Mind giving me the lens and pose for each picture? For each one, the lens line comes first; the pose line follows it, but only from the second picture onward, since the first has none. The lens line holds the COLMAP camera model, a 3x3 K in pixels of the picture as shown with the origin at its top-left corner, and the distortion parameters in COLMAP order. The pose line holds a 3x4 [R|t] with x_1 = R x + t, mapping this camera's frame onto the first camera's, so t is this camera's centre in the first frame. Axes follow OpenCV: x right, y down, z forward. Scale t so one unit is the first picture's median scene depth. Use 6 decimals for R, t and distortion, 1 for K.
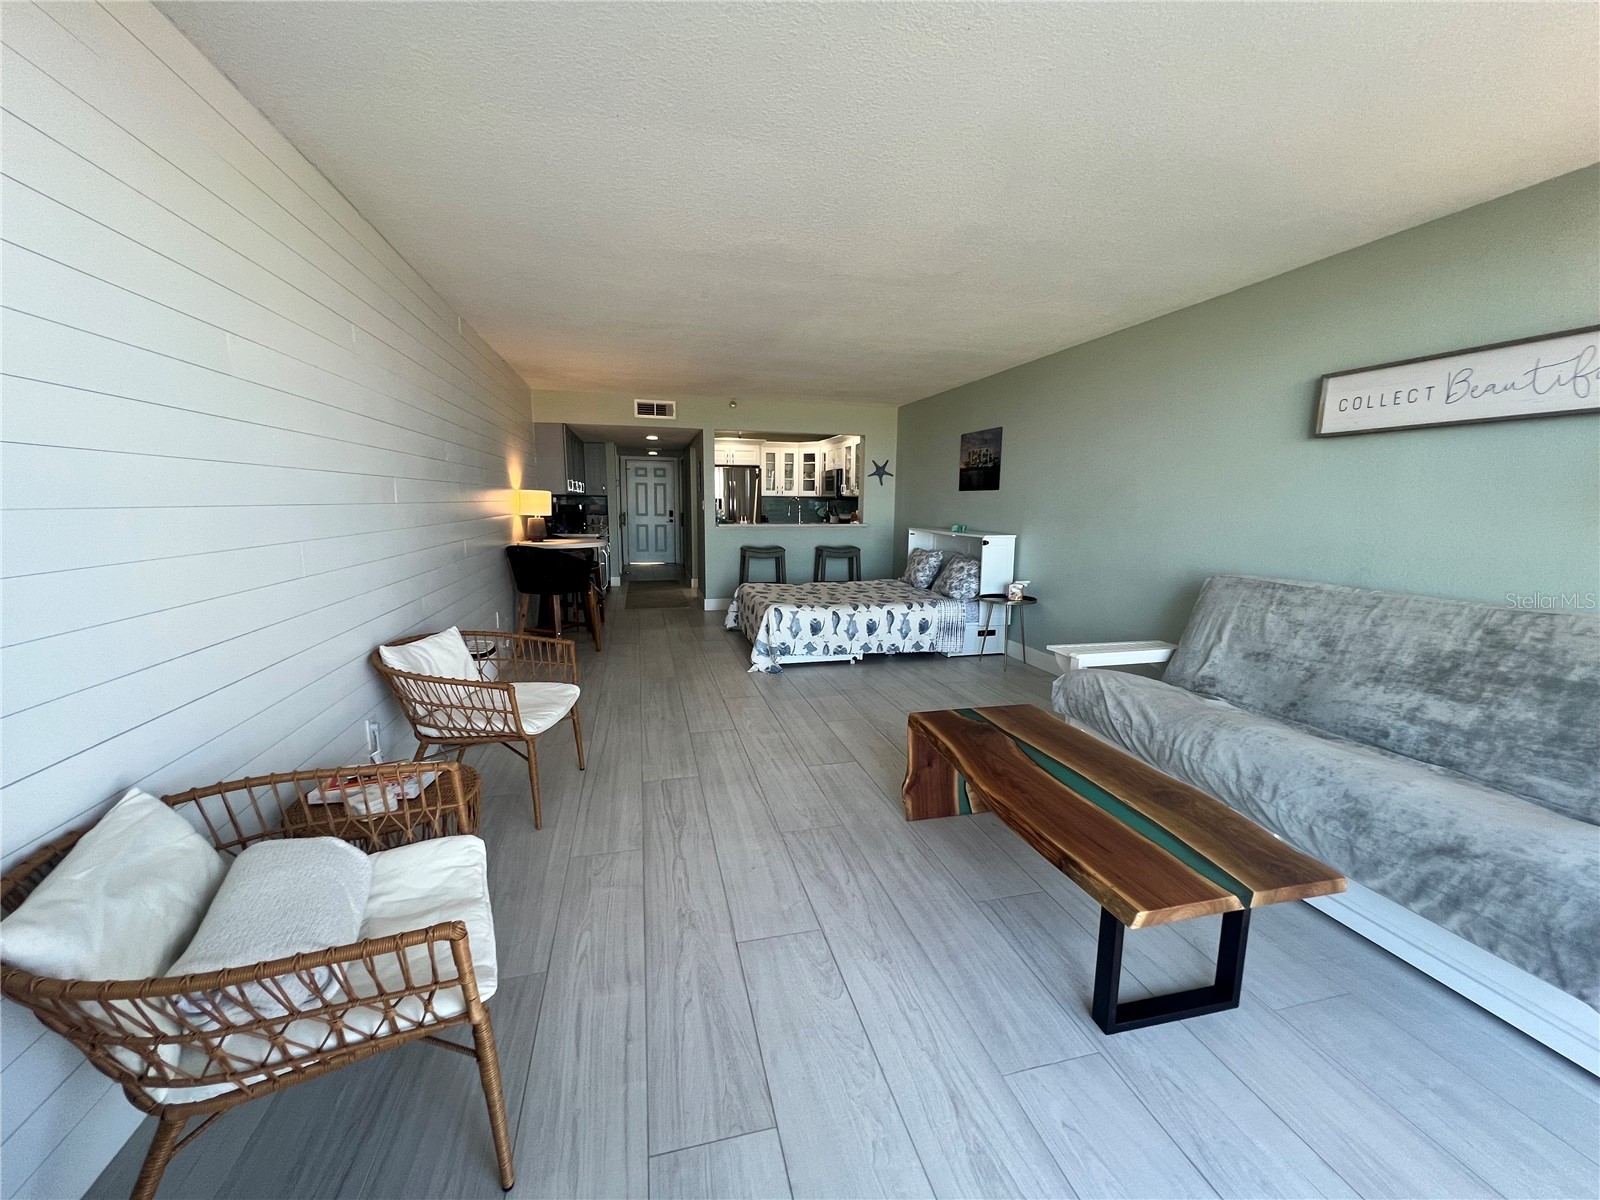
lens RADIAL K [[640.1, 0, 803.9], [0, 640.1, 602.1], [0, 0, 1]] dist [0.000433, 0.000064]
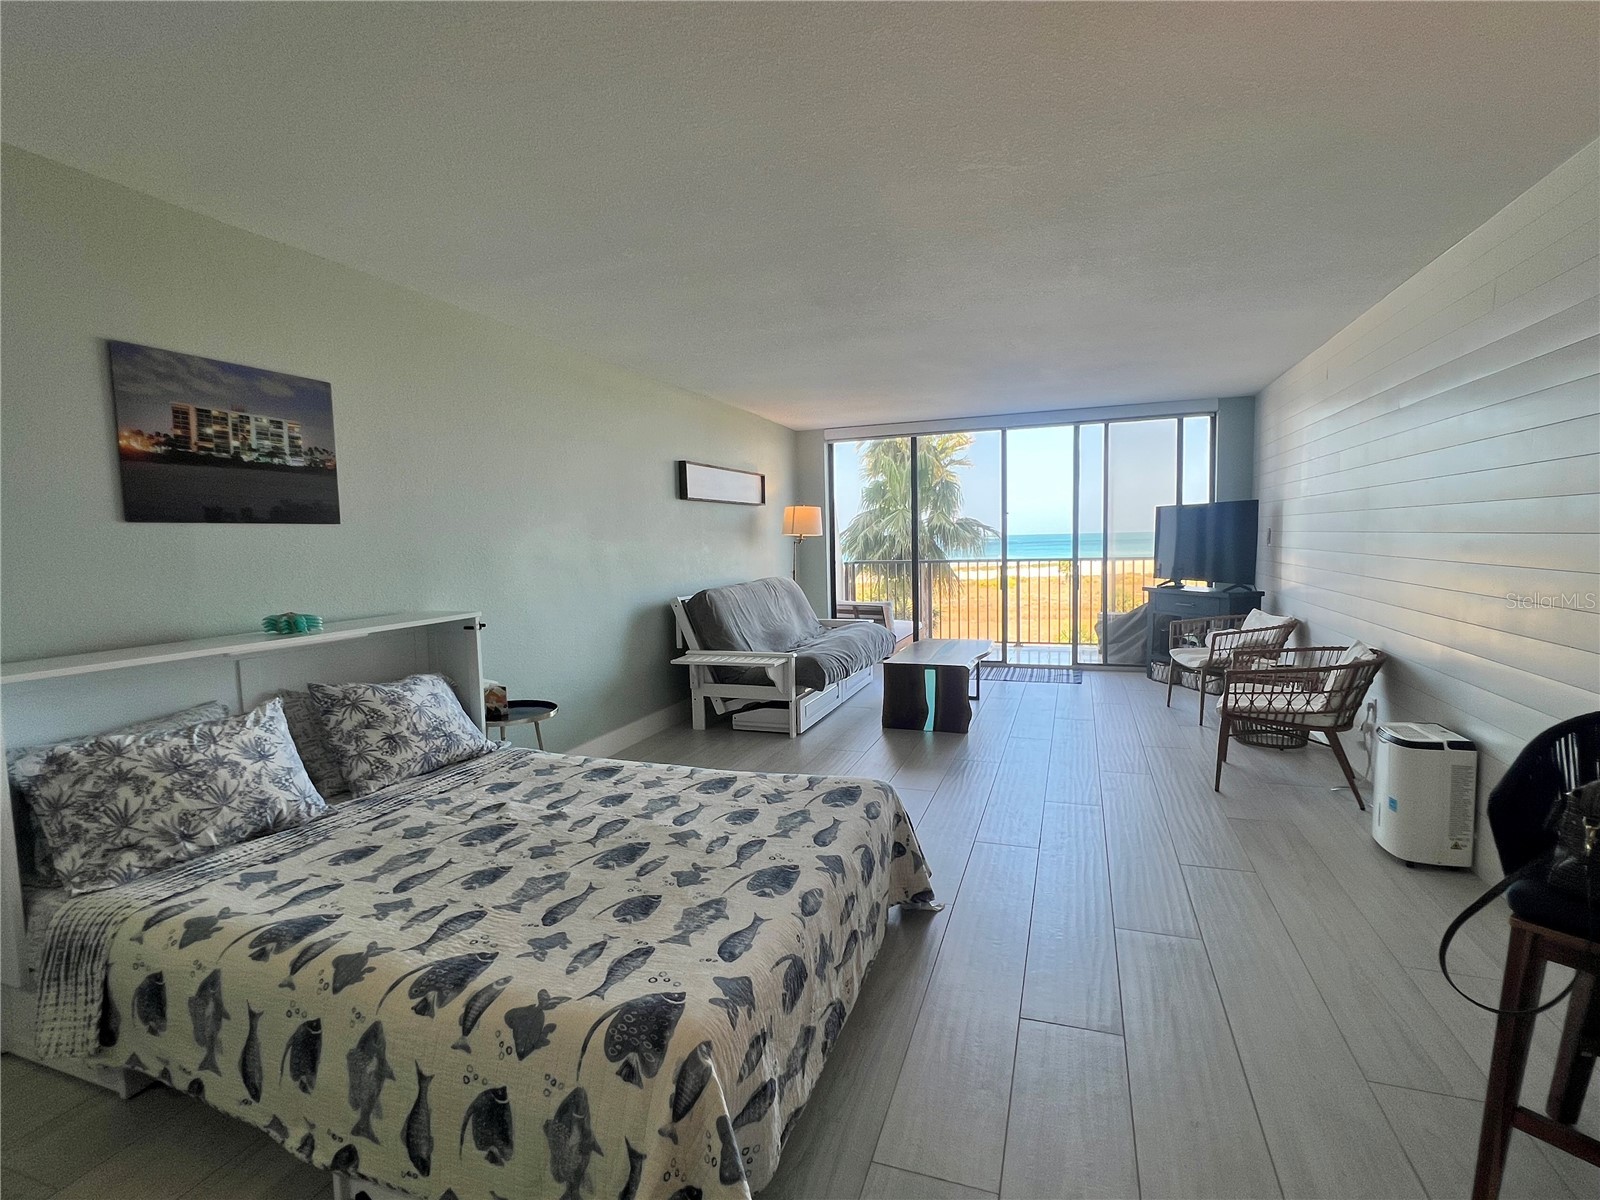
lens RADIAL K [[764.3, 0, 800.0], [0, 764.3, 604.8], [0, 0, 1]] dist [-0.002197, 0.000741]
pose [[-0.826313, -0.040554, 0.561750, -0.275922], [0.102899, 0.969746, 0.221370, -0.217713], [-0.553732, 0.240725, -0.797140, 1.336552]]
